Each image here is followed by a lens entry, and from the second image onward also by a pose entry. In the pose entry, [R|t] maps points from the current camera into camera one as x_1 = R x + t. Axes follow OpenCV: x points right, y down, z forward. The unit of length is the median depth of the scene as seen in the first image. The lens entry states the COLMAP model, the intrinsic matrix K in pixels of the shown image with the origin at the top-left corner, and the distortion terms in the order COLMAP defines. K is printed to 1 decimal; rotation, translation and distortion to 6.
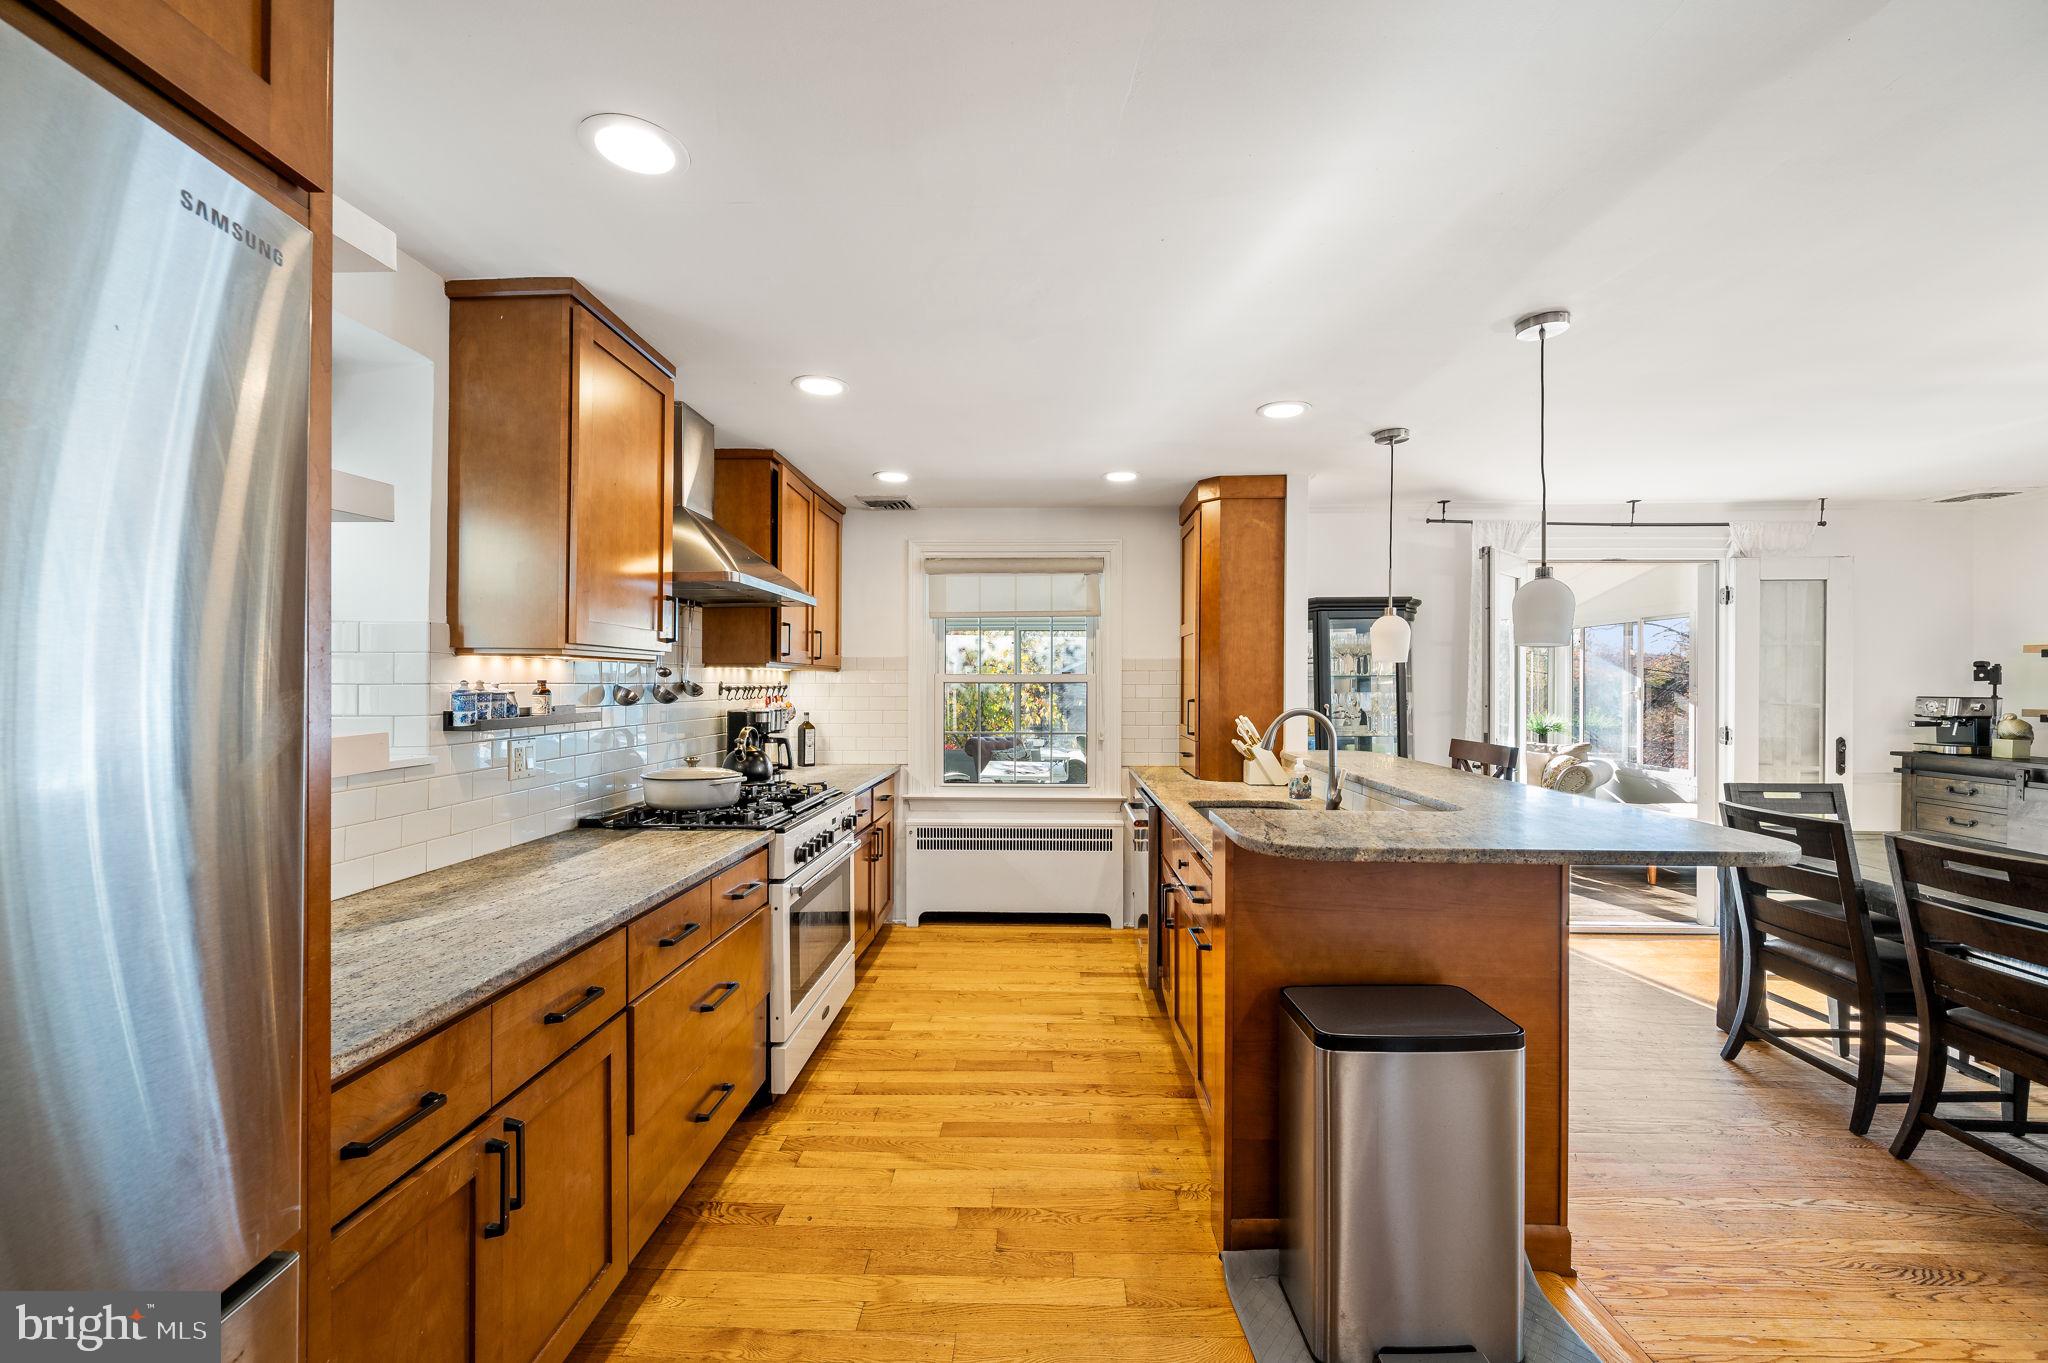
lens RADIAL K [[812.3, 0, 1035.0], [0, 812.3, 683.3], [0, 0, 1]] dist [-0.001066, 0.000214]
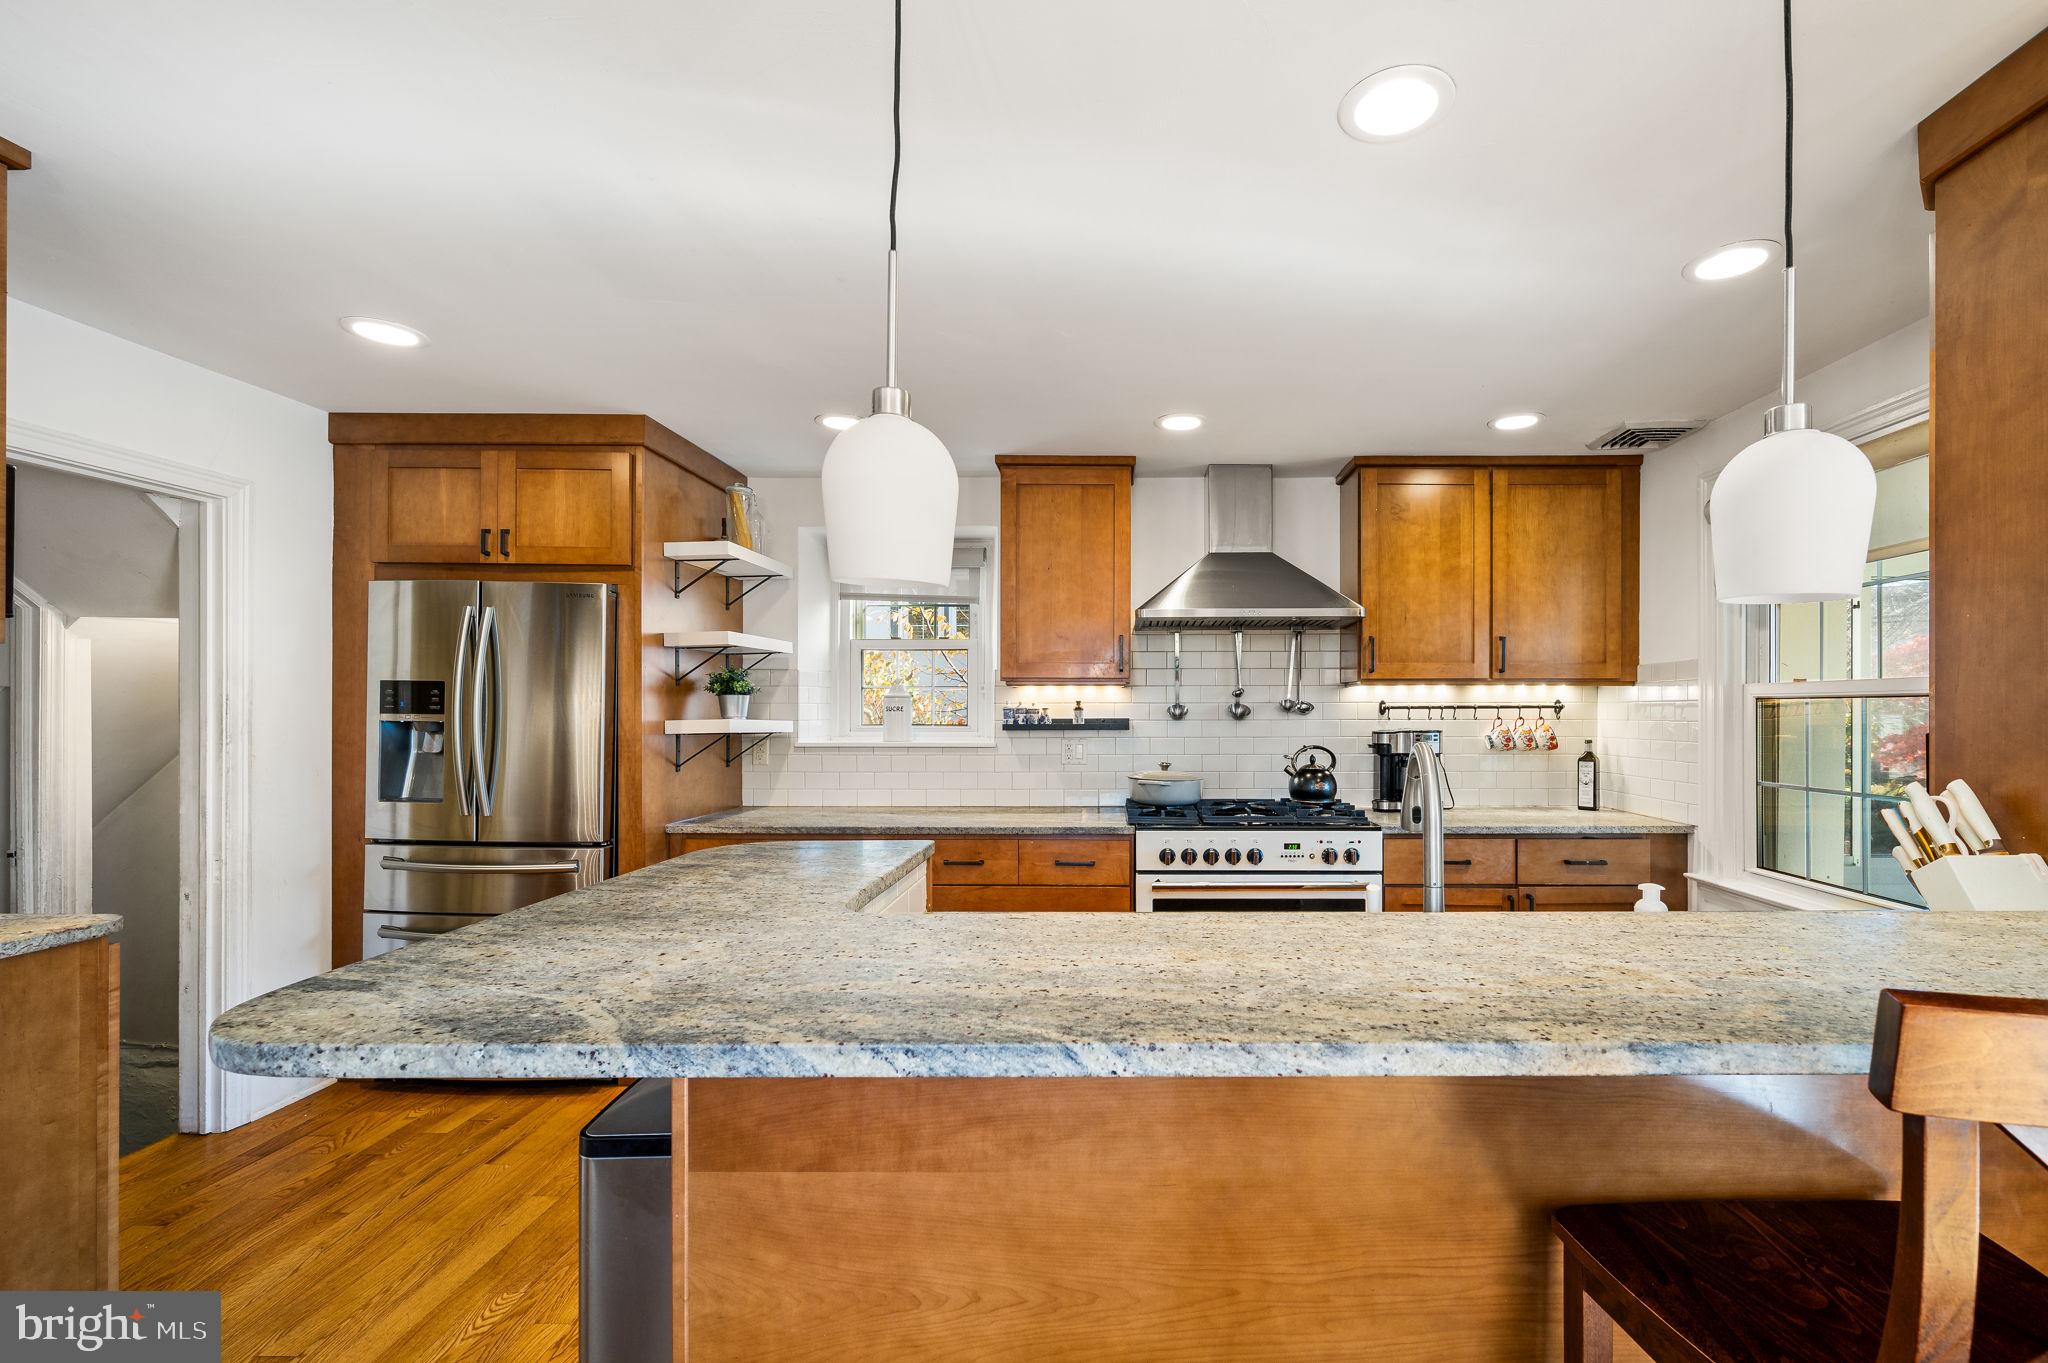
lens RADIAL K [[850.7, 0, 1125.6], [0, 850.7, 709.1], [0, 0, 1]] dist [-0.000368, -0.001192]
pose [[0.028841, -0.003791, -0.999577, 0.598751], [0.000947, 0.999992, -0.003765, 0.010531], [0.999584, -0.000838, 0.028844, 0.628205]]
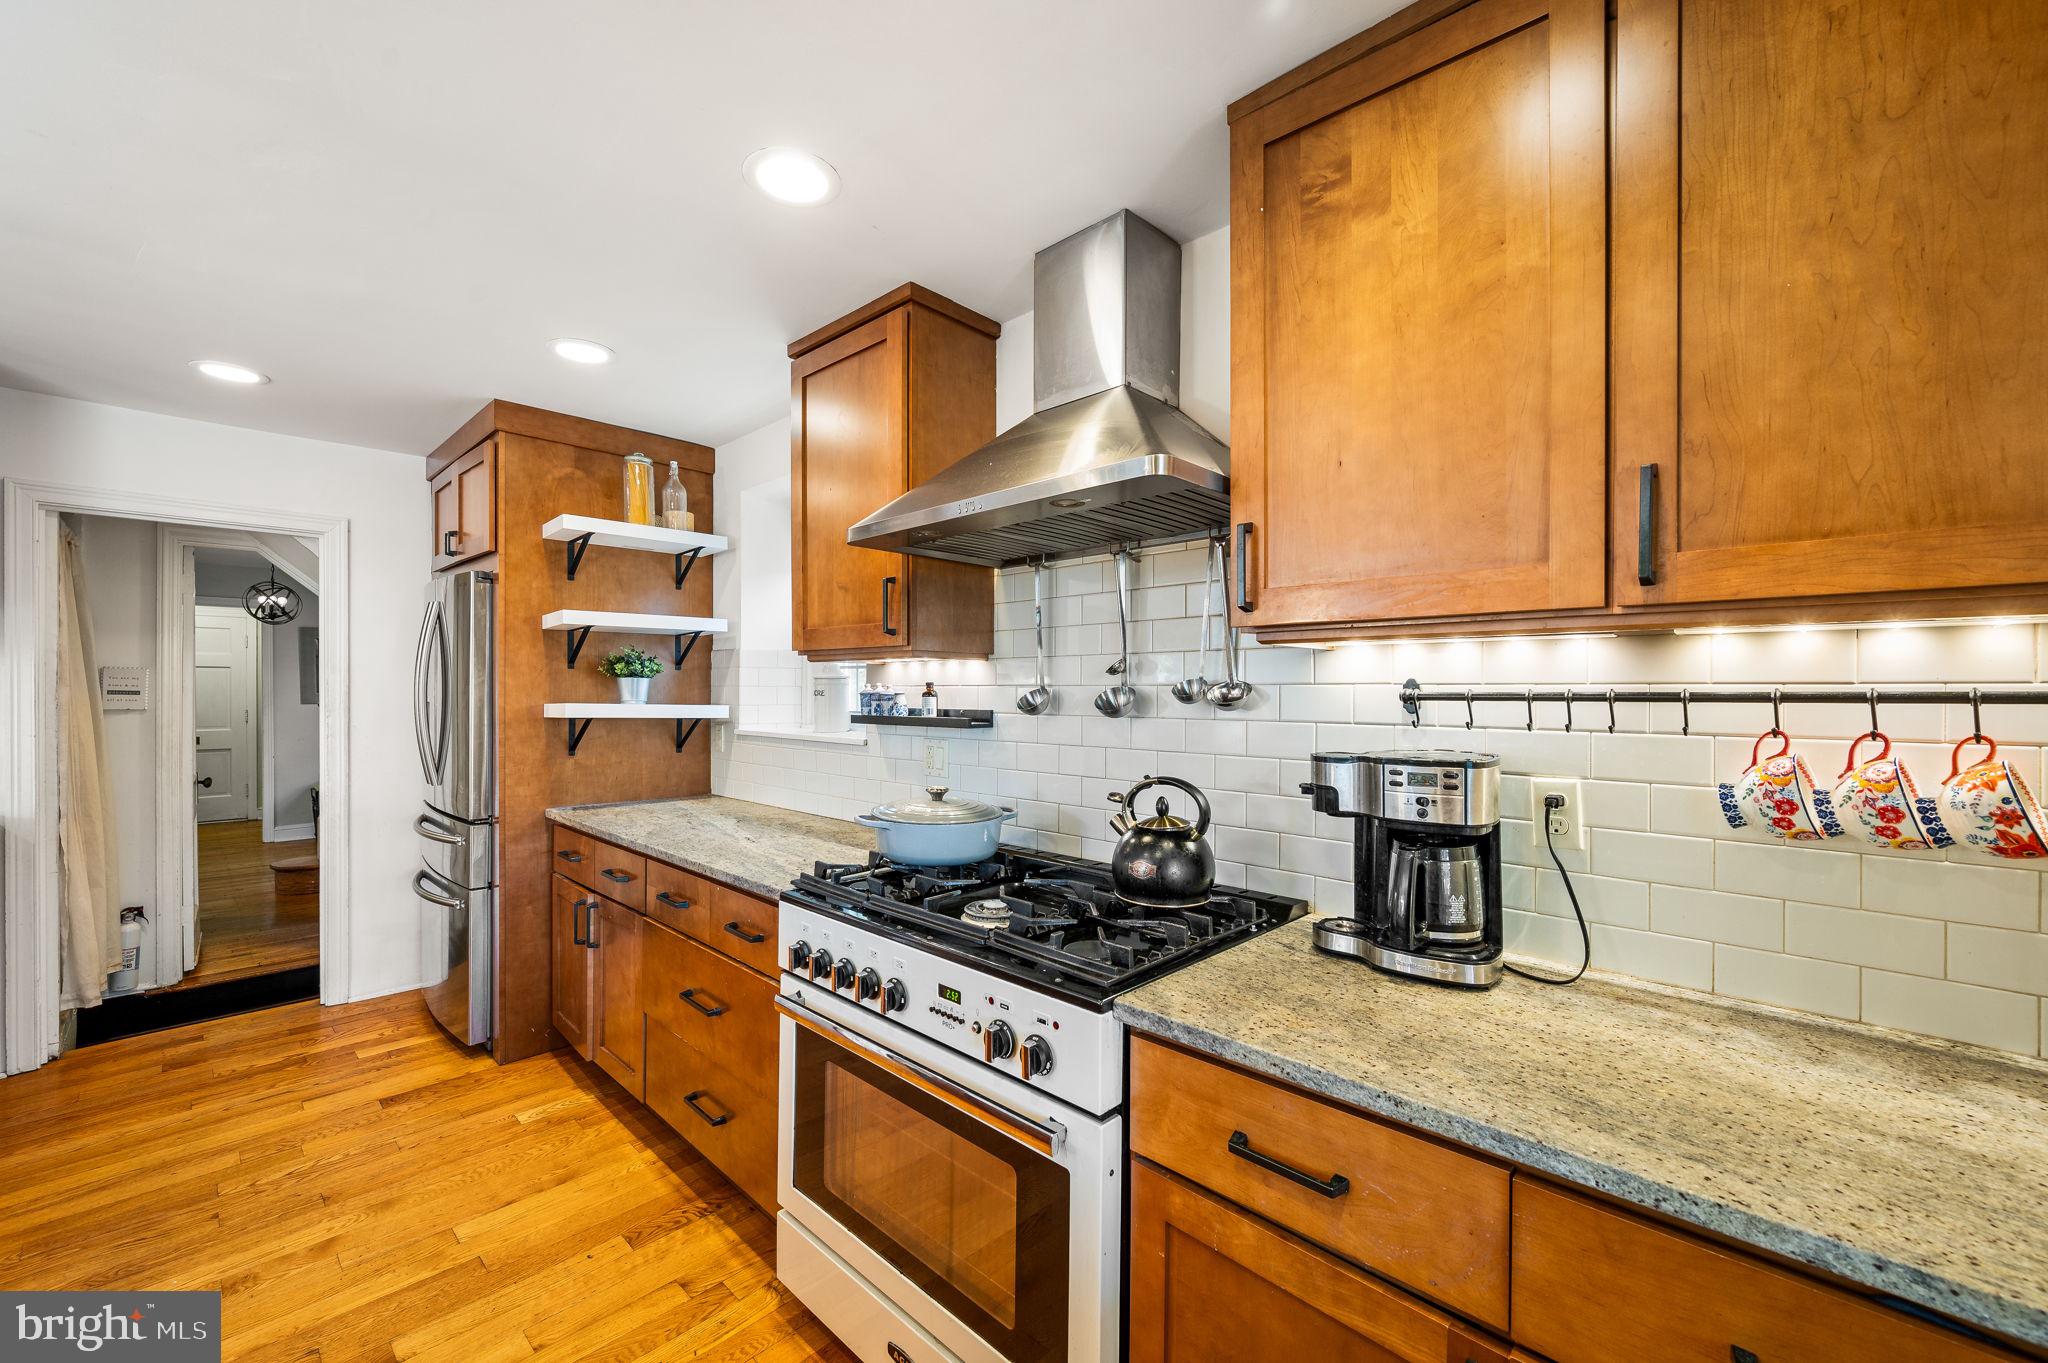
lens RADIAL K [[812.3, 0, 1049.2], [0, 812.3, 697.5], [0, 0, 1]] dist [-0.001066, 0.000214]
pose [[-0.663502, 0.002747, -0.748170, 0.036494], [-0.004563, 0.999960, 0.007718, 0.003875], [0.748161, 0.008535, -0.663463, 1.078385]]
